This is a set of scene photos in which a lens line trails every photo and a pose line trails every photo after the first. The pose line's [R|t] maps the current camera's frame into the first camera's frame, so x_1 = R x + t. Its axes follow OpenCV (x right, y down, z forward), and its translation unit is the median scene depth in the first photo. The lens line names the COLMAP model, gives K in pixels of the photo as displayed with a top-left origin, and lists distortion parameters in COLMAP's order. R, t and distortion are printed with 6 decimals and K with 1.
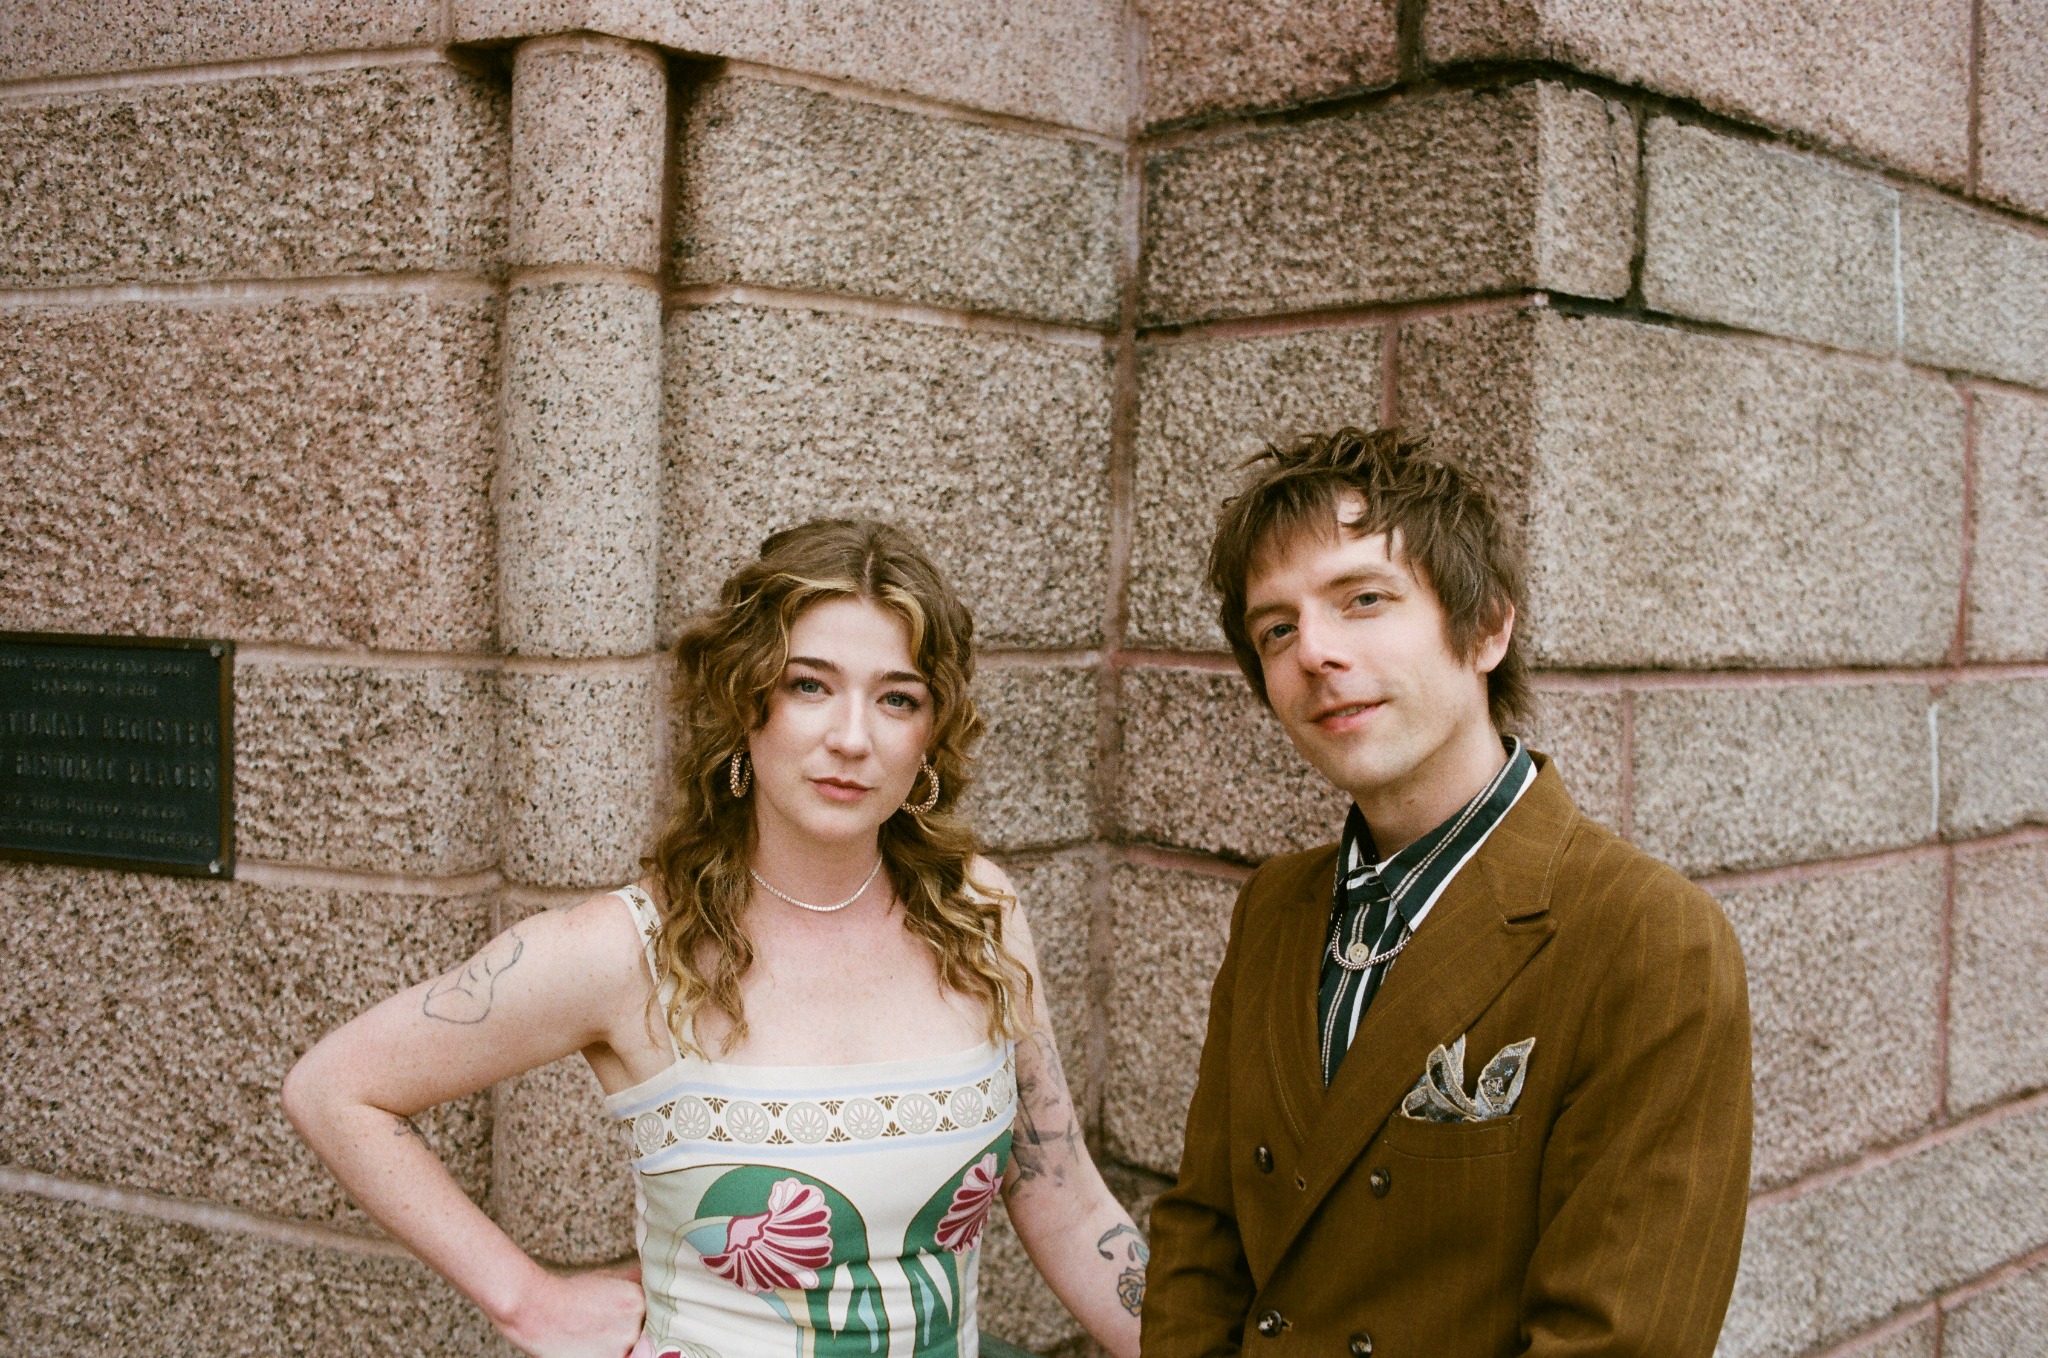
lens RADIAL K [[2056.7, 0, 1024.0], [0, 2056.7, 679.0], [0, 0, 1]] dist [-0.087340, 0.106194]
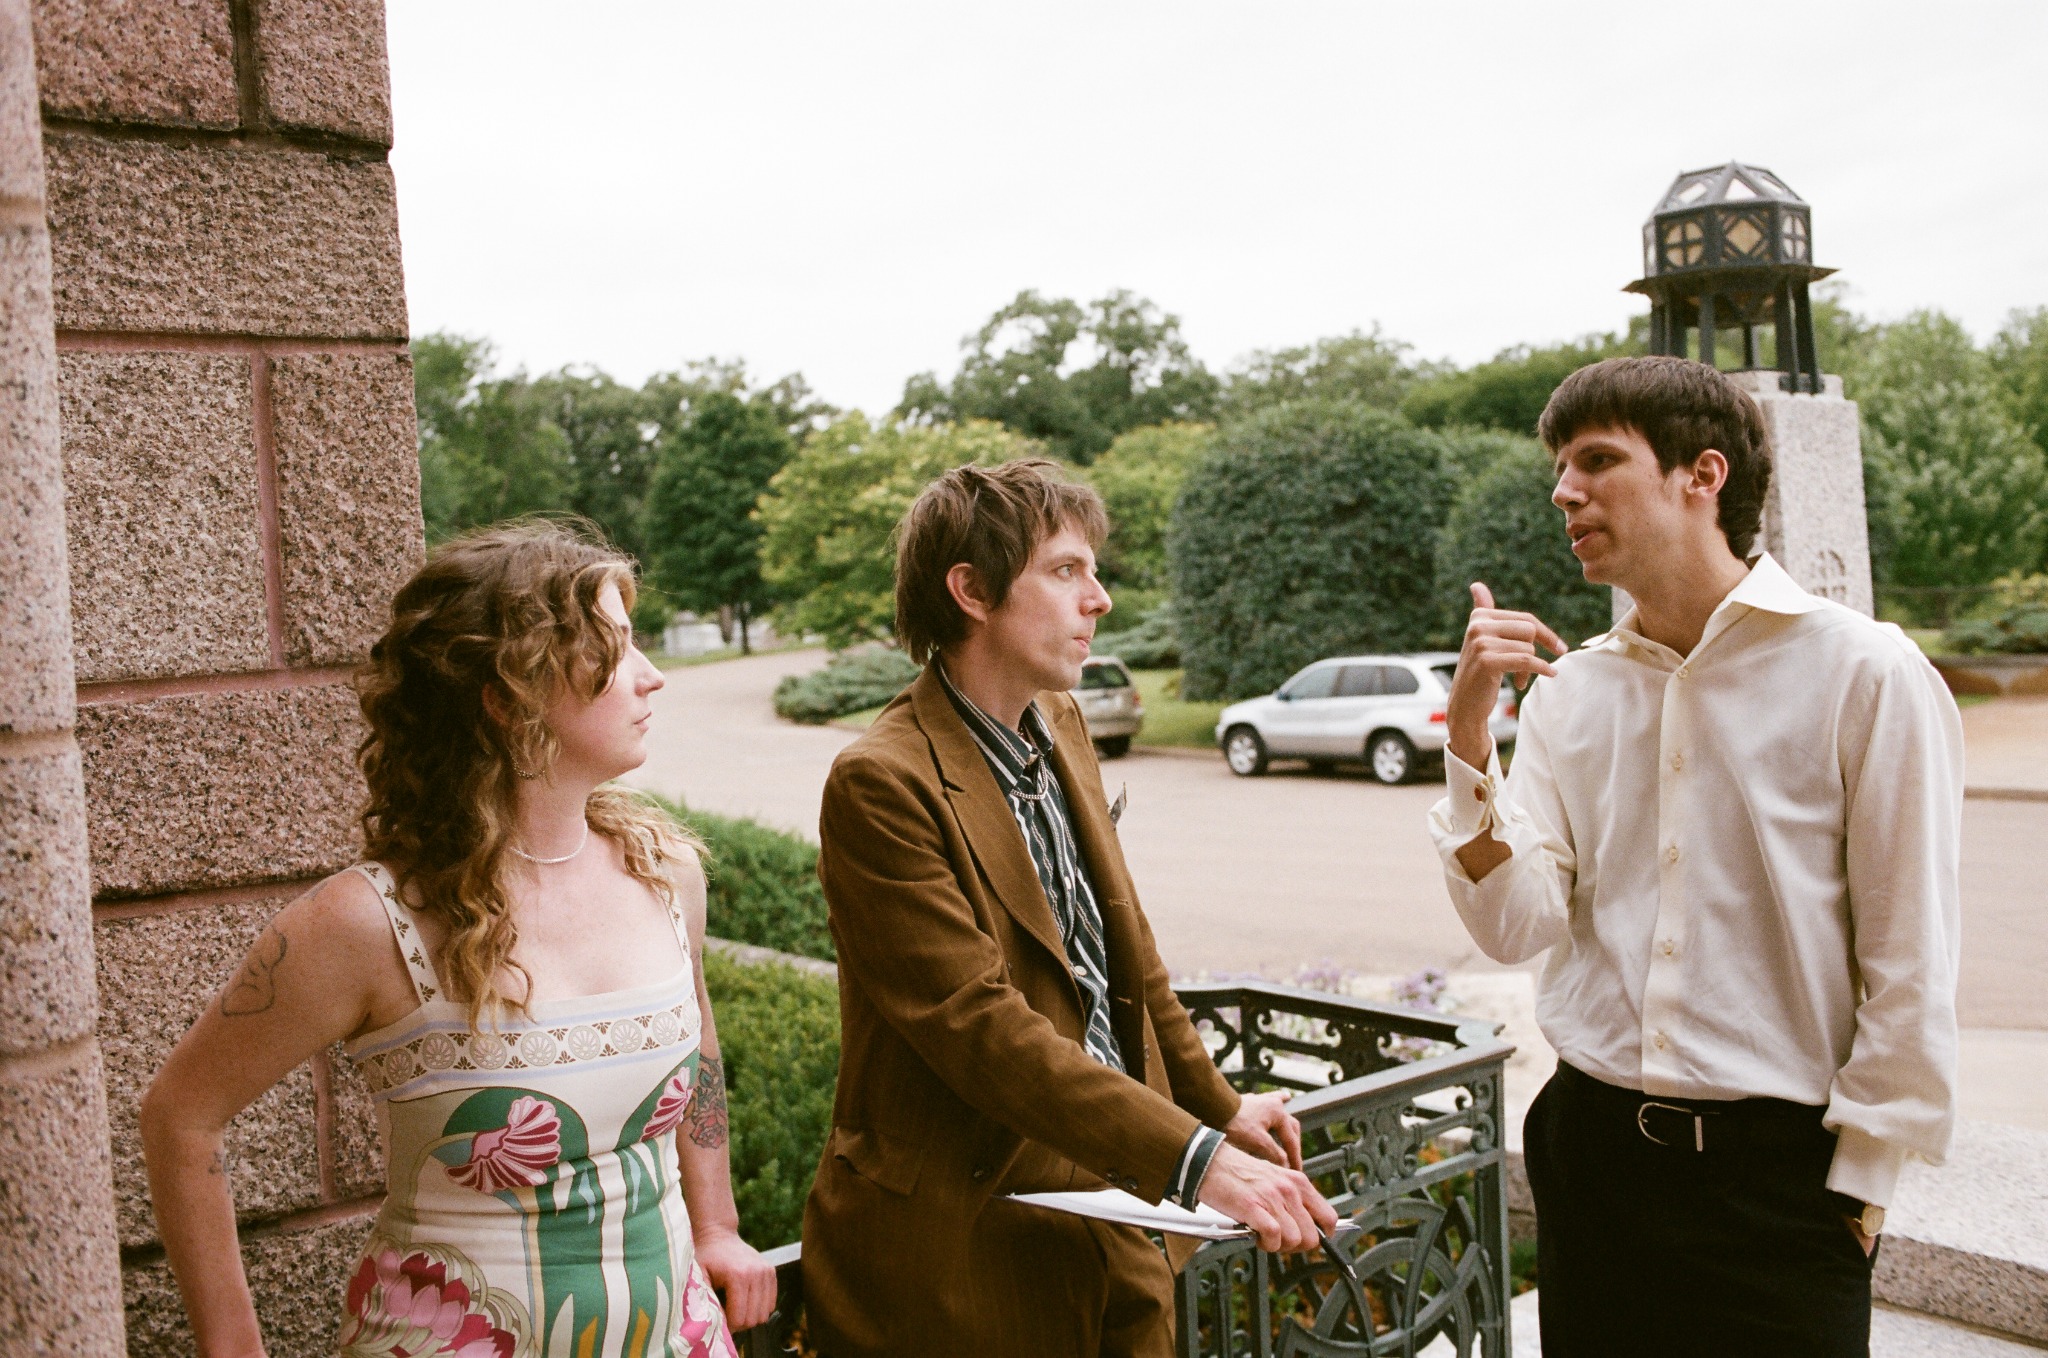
lens RADIAL K [[2056.7, 0, 1024.0], [0, 2056.7, 679.0], [0, 0, 1]] dist [-0.087340, 0.106194]
pose [[0.033964, -0.079901, 0.996224, -0.872918], [0.100904, 0.991980, 0.076120, -0.045525], [-0.994316, 0.097937, 0.041754, 0.569502]]
